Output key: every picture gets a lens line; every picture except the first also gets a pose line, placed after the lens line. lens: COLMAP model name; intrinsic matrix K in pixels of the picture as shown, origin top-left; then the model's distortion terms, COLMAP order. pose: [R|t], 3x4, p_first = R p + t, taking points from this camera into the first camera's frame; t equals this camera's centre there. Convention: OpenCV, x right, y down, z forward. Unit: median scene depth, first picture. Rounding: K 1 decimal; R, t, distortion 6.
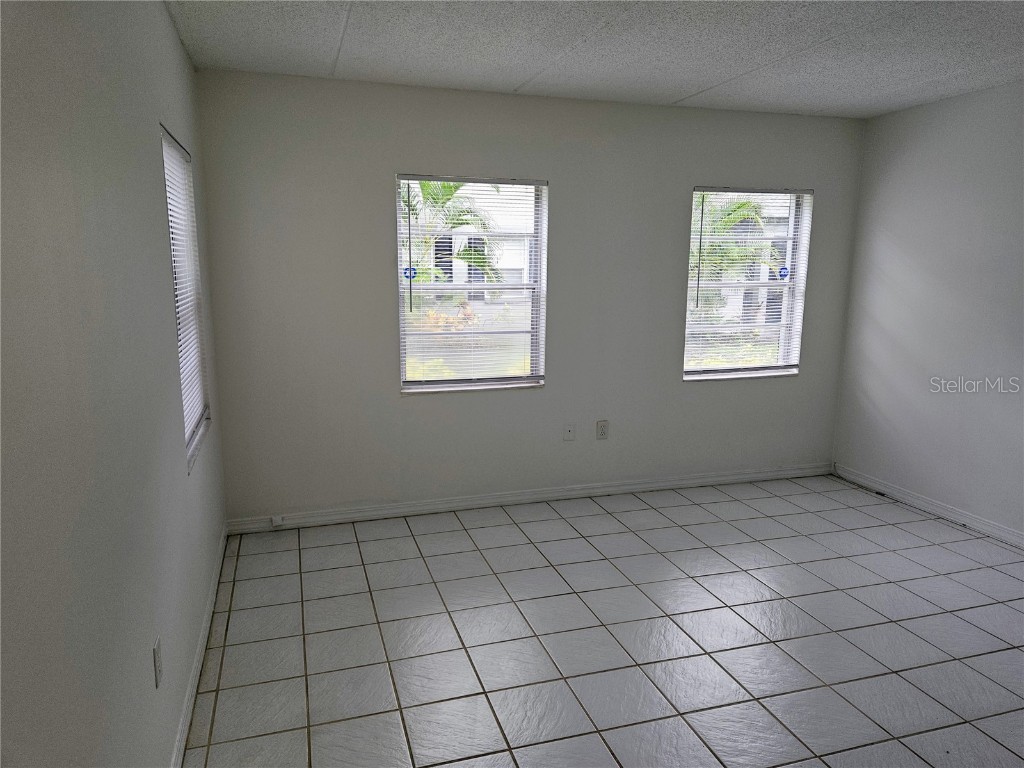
lens RADIAL K [[685.4, 0, 517.8], [0, 685.4, 382.6], [0, 0, 1]] dist [0.084808, -0.066283]
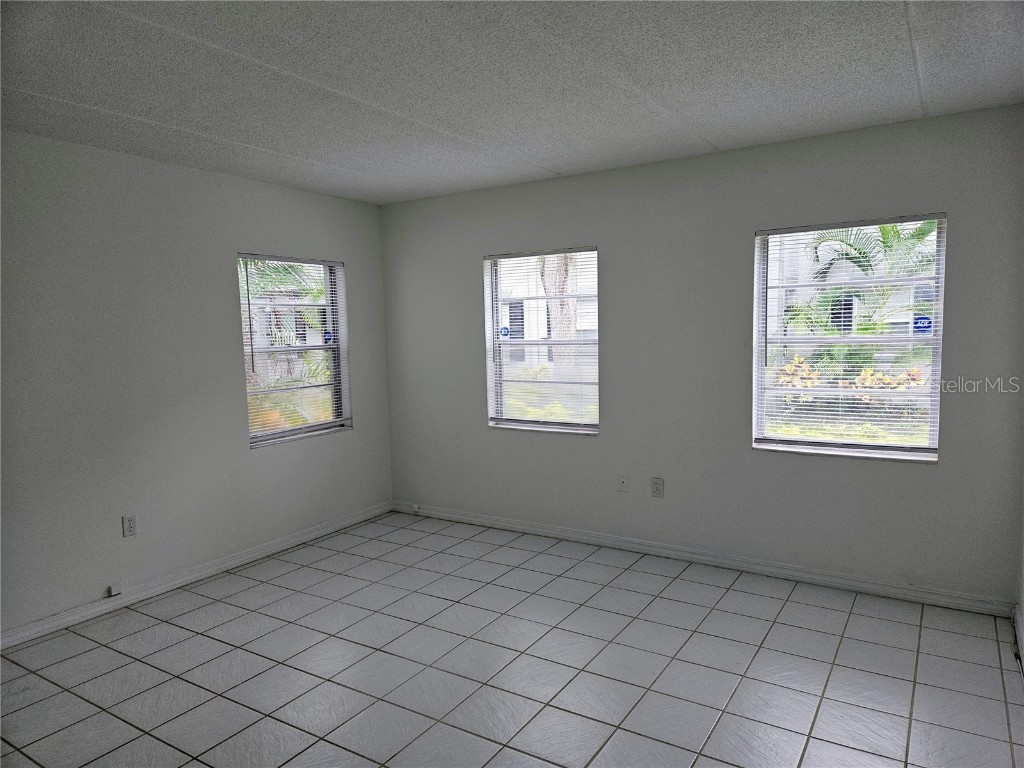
lens RADIAL K [[678.0, 0, 542.8], [0, 678.0, 391.5], [0, 0, 1]] dist [0.061523, -0.061550]
pose [[0.653378, 0.054590, -0.755061, 0.777493], [-0.102367, 0.994607, -0.016673, -0.035925], [0.750078, 0.088188, 0.655443, 0.241668]]
